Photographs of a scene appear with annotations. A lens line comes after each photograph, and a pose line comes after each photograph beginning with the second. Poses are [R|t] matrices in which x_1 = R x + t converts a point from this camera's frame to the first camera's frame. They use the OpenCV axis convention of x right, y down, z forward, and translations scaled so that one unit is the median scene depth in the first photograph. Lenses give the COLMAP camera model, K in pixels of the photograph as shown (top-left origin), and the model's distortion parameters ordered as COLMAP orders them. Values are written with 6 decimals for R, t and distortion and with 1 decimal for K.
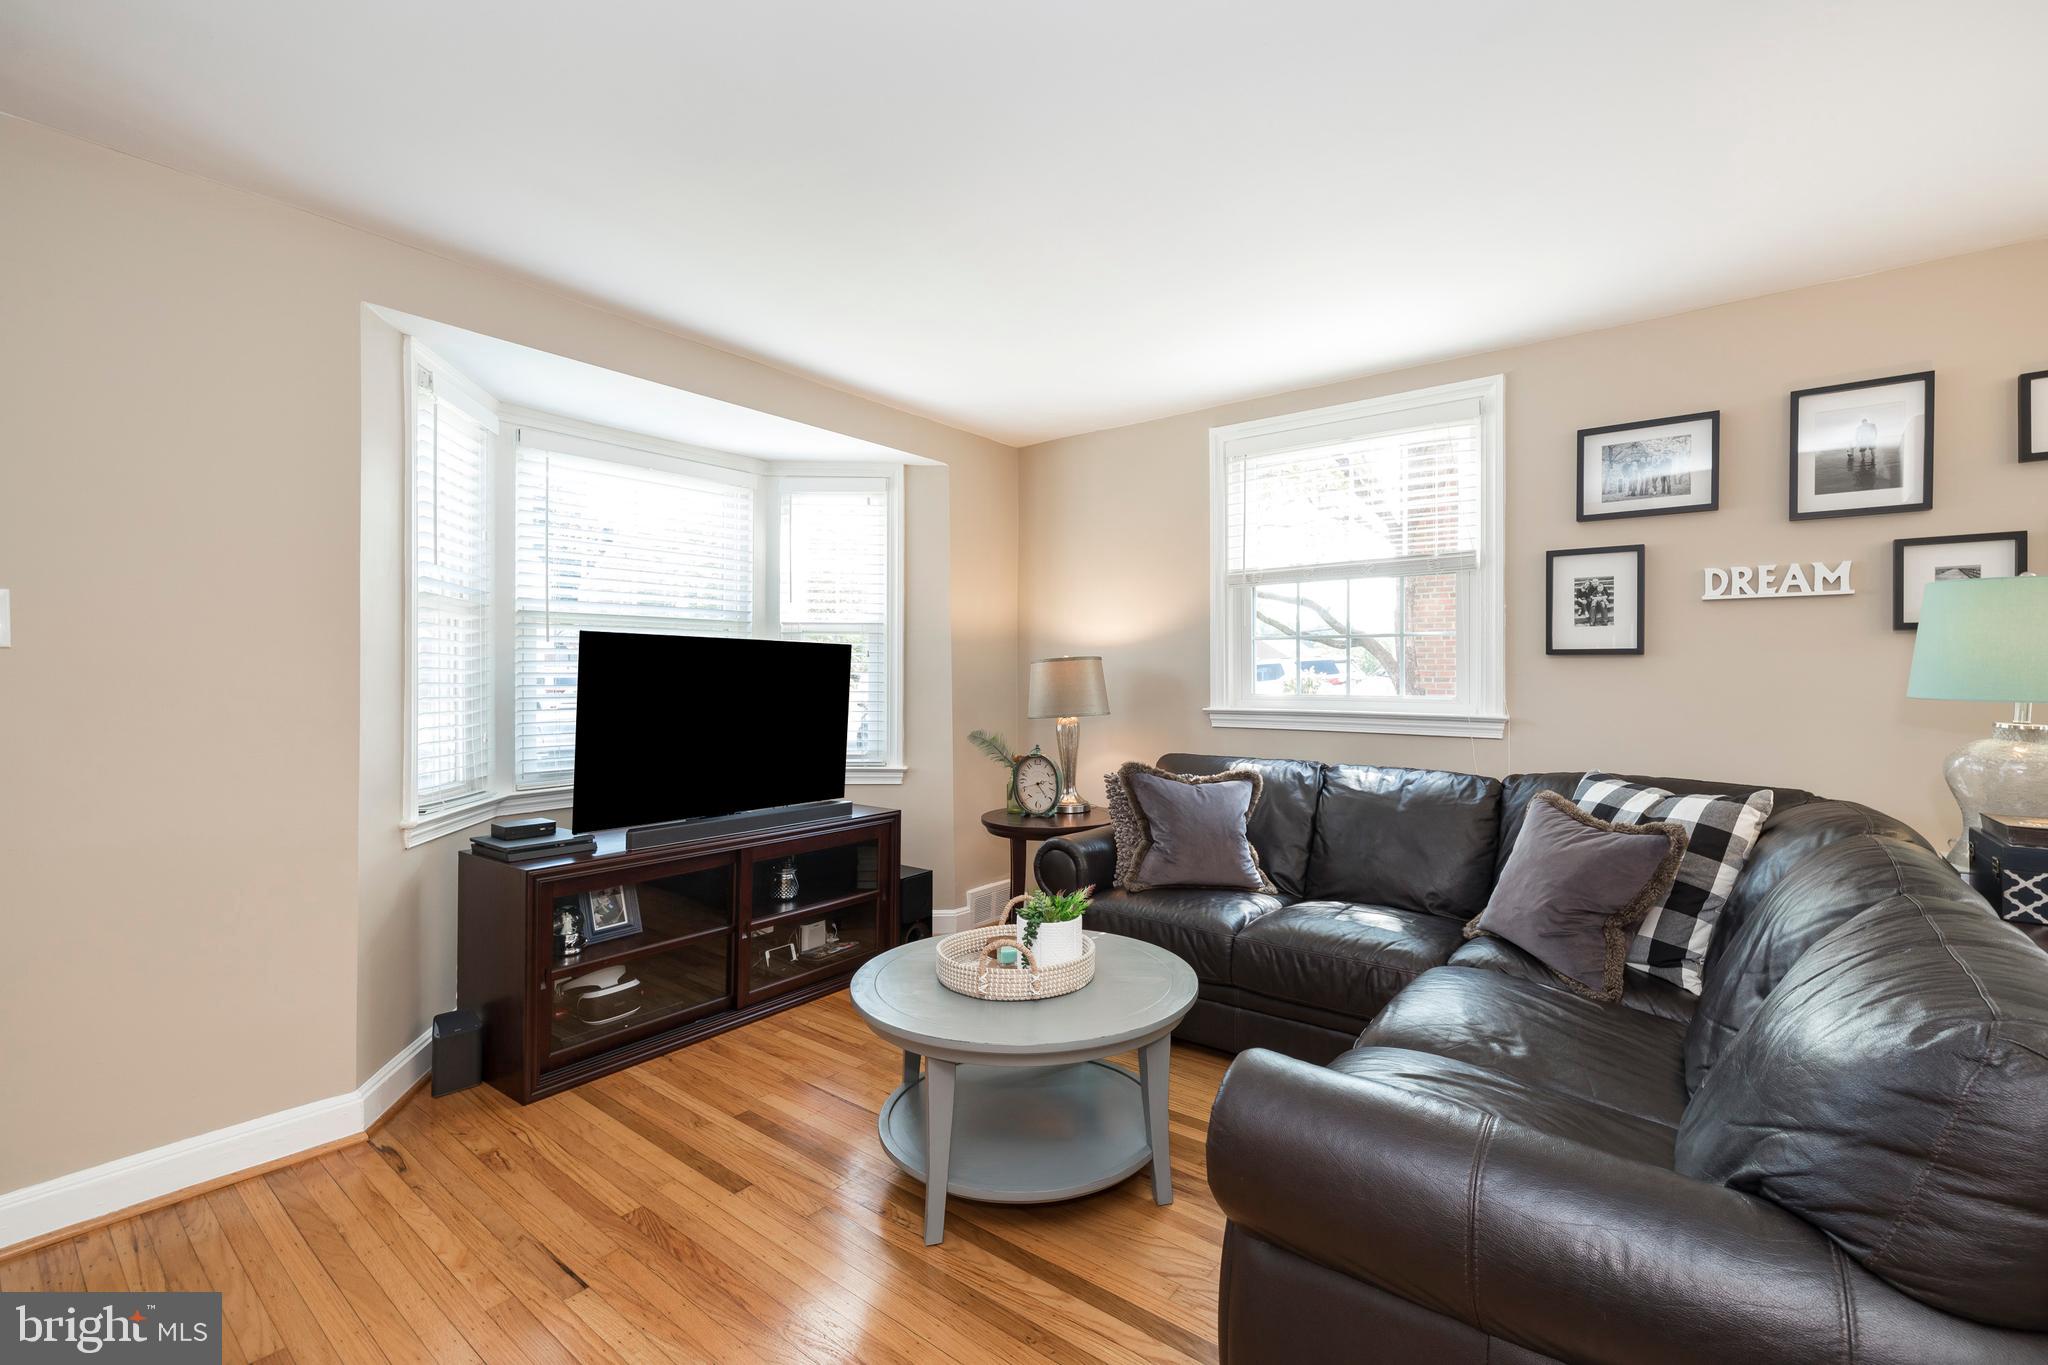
lens RADIAL K [[876.0, 0, 1053.0], [0, 876.0, 671.6], [0, 0, 1]] dist [0.000061, -0.000179]
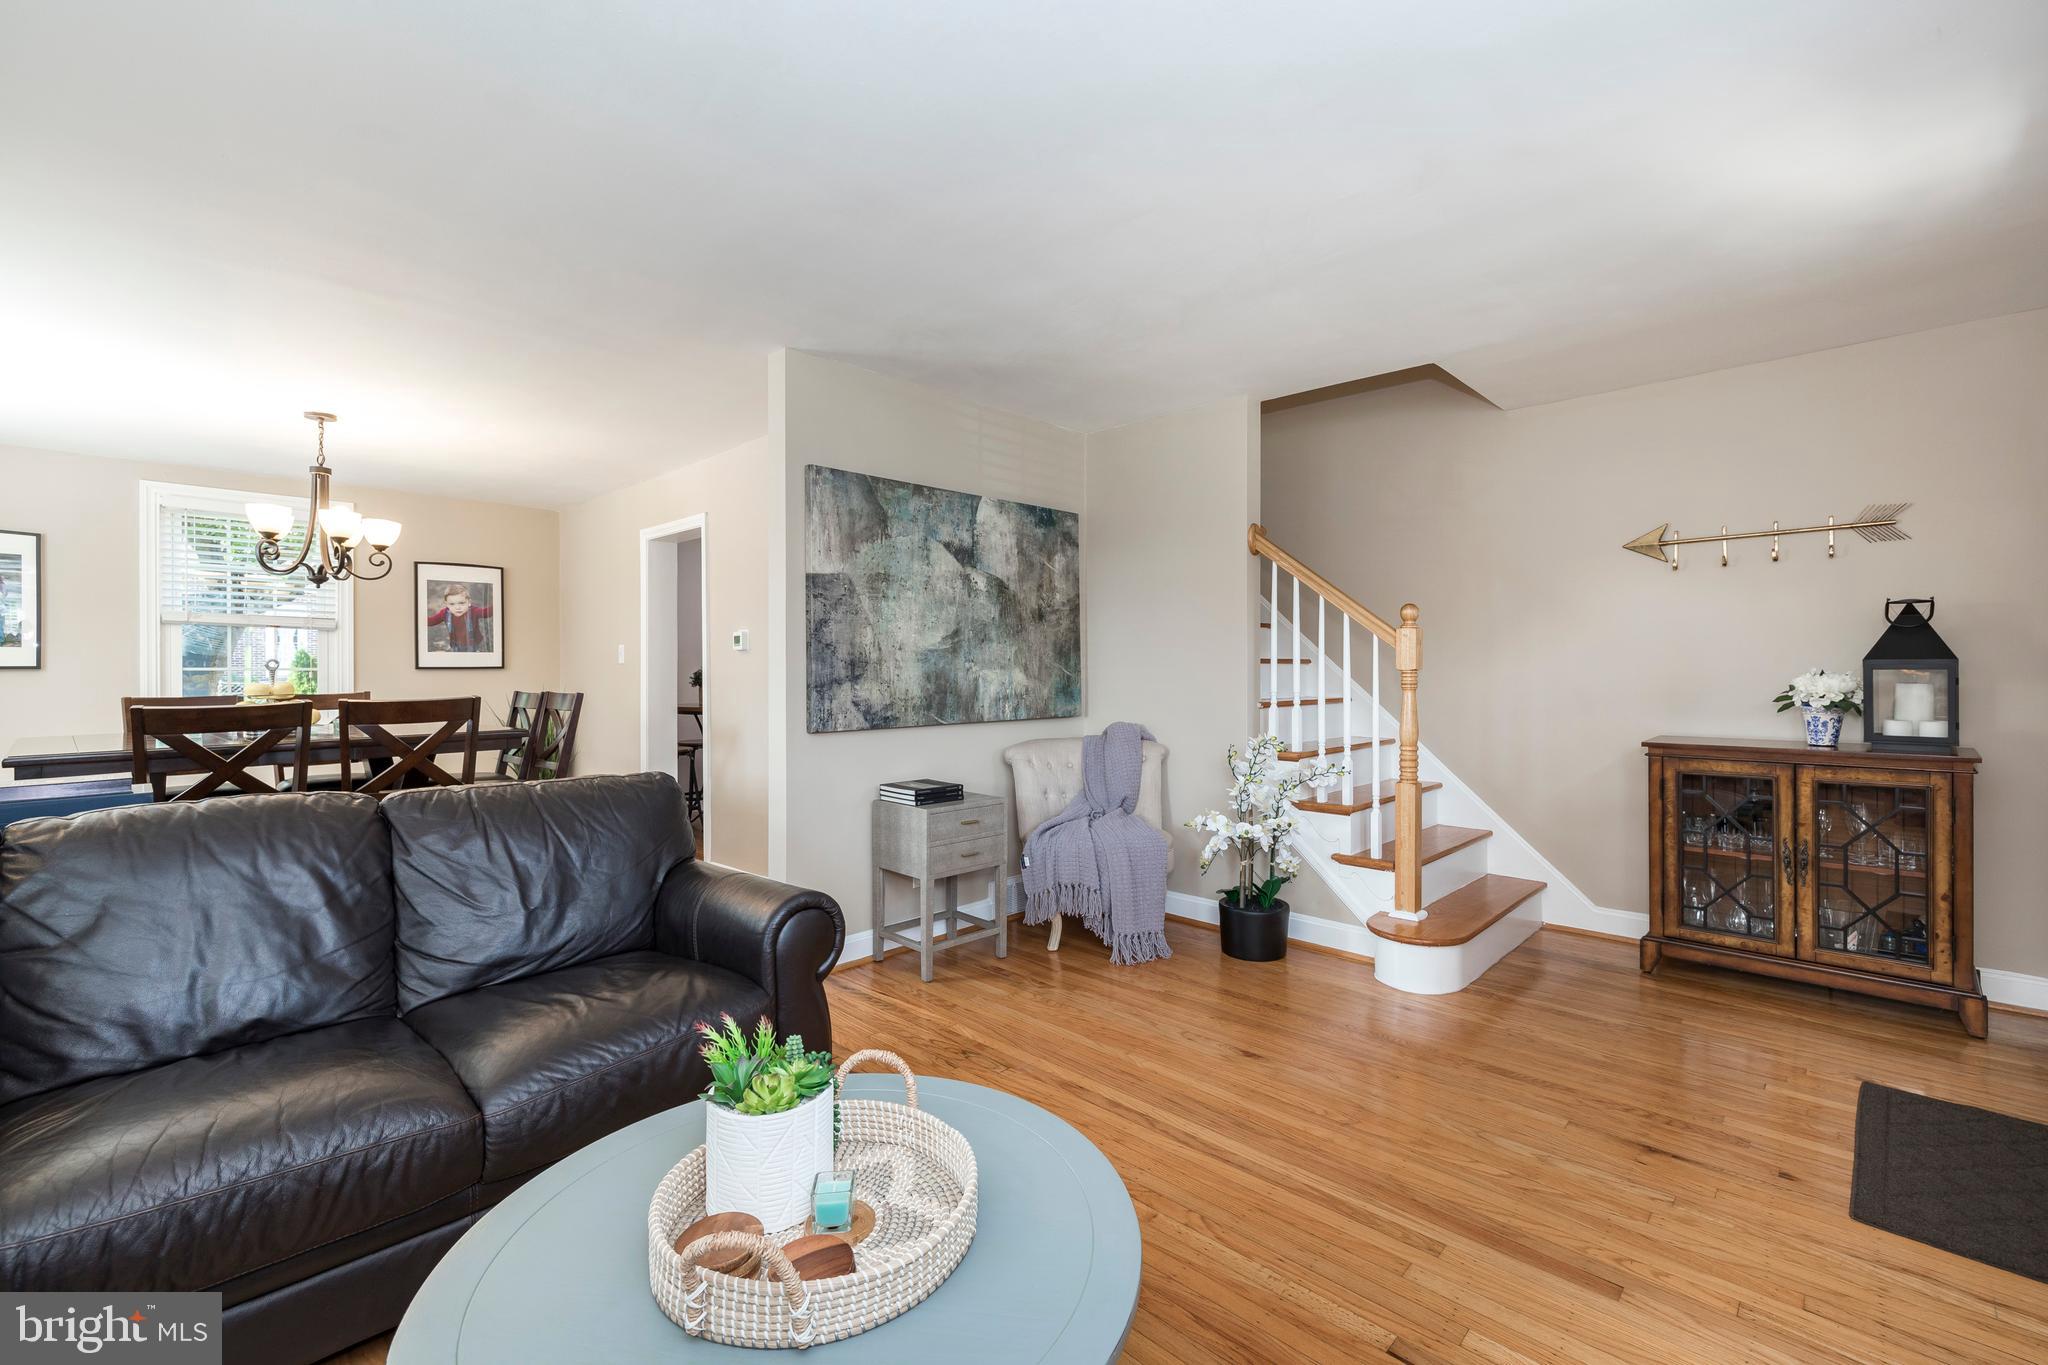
lens RADIAL K [[876.0, 0, 1053.0], [0, 876.0, 671.6], [0, 0, 1]] dist [0.000061, -0.000179]
pose [[-0.994635, 0.000630, 0.103448, -0.172599], [0.000361, 0.999997, -0.002620, 0.016621], [-0.103450, -0.002568, -0.994631, 1.123572]]
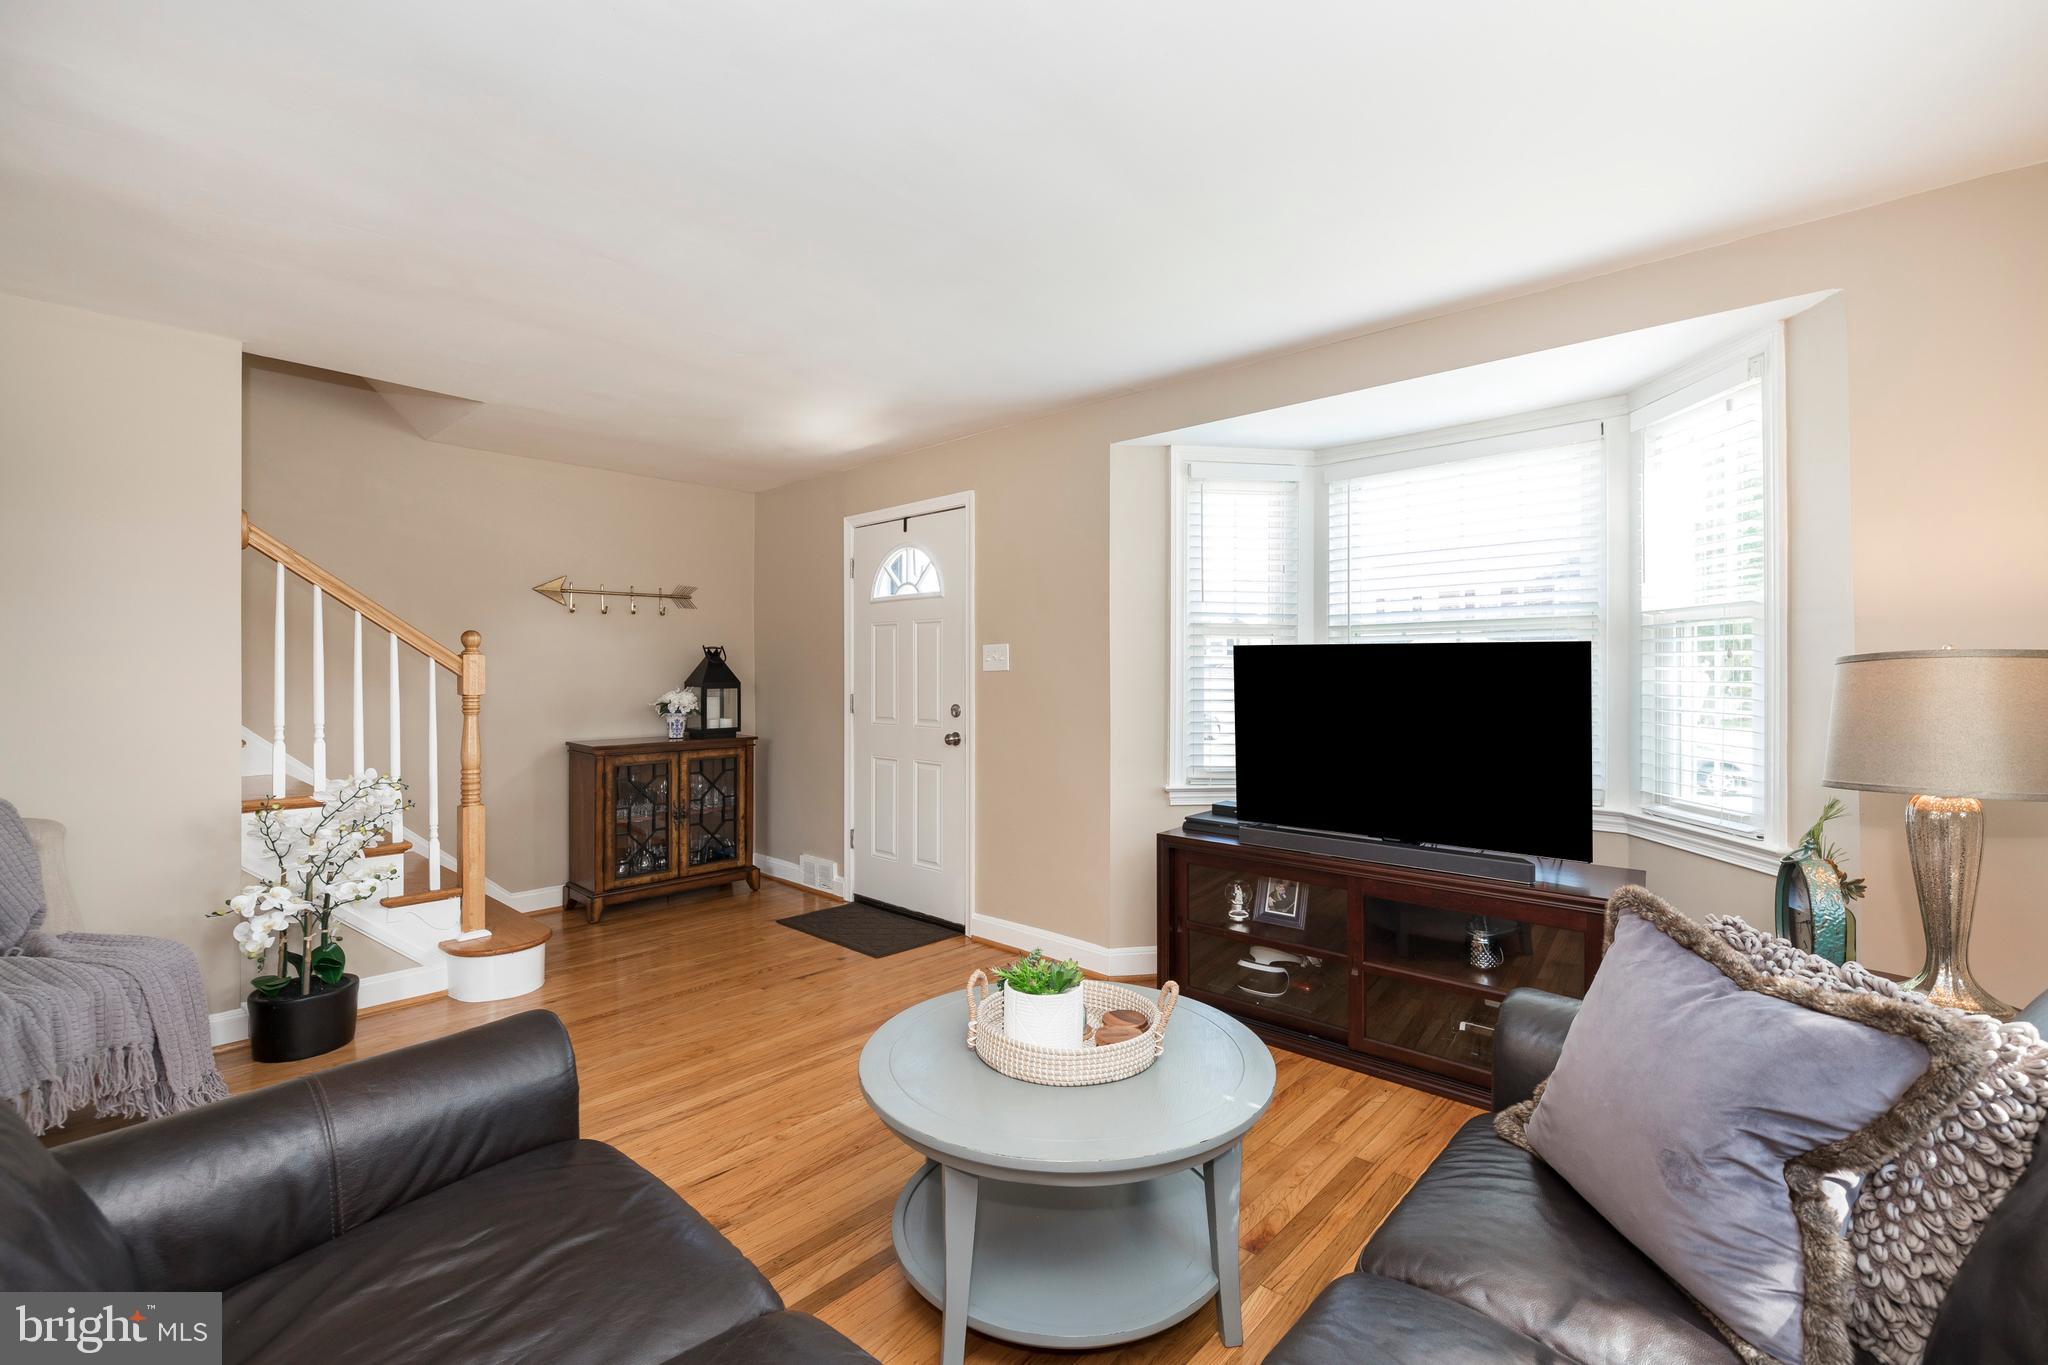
lens RADIAL K [[876.0, 0, 1053.0], [0, 876.0, 671.6], [0, 0, 1]] dist [0.000061, -0.000179]
pose [[-0.070422, -0.003723, -0.997510, 0.608735], [0.006142, 0.999972, -0.004166, -0.009828], [0.997498, -0.006420, -0.070397, 0.789561]]
